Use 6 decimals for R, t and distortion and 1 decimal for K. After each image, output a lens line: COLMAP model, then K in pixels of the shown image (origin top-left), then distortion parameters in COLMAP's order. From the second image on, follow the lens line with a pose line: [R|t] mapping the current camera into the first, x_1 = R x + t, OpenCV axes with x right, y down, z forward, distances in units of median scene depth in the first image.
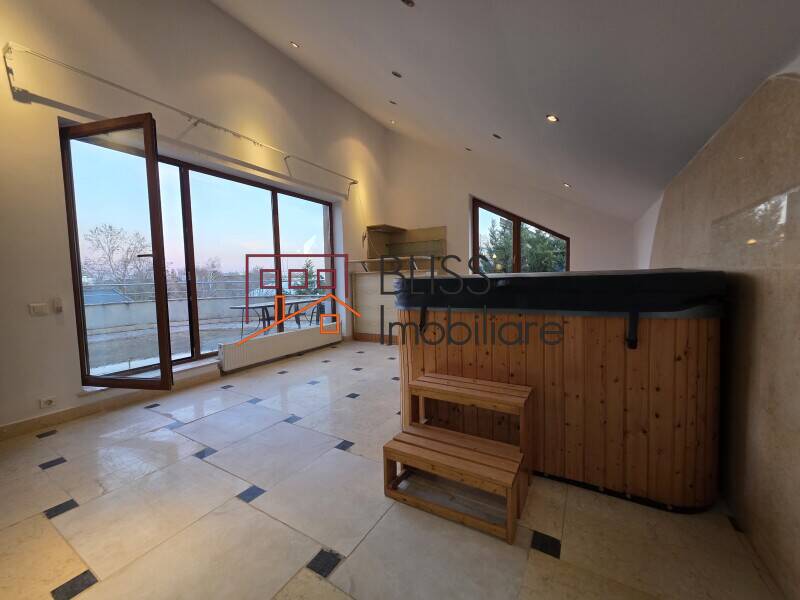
lens RADIAL K [[321.3, 0, 400.0], [0, 321.3, 300.0], [0, 0, 1]] dist [0.001101, 0.000067]
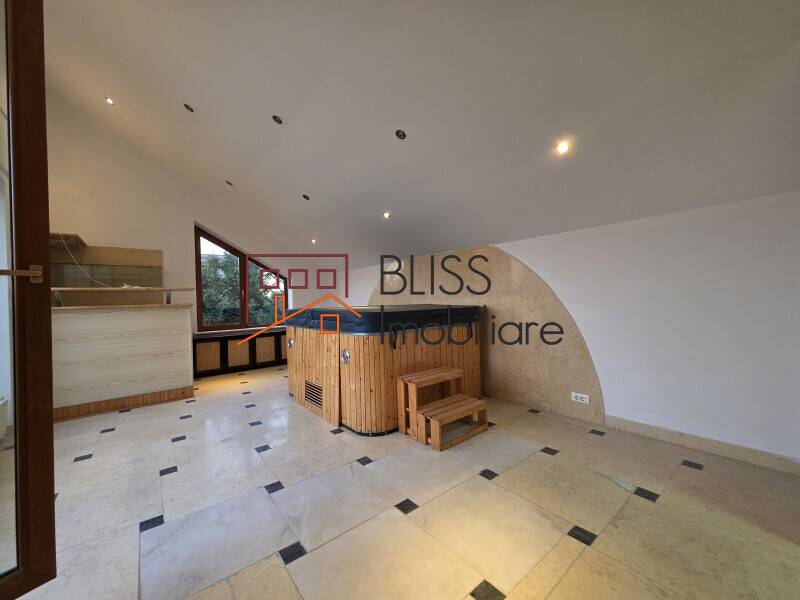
lens RADIAL K [[321.3, 0, 400.0], [0, 321.3, 300.0], [0, 0, 1]] dist [0.001101, 0.000067]
pose [[0.341294, 0.012325, 0.939876, -0.937774], [0.083564, 0.995557, -0.043399, -0.038649], [-0.936235, 0.093351, 0.338748, 0.354896]]
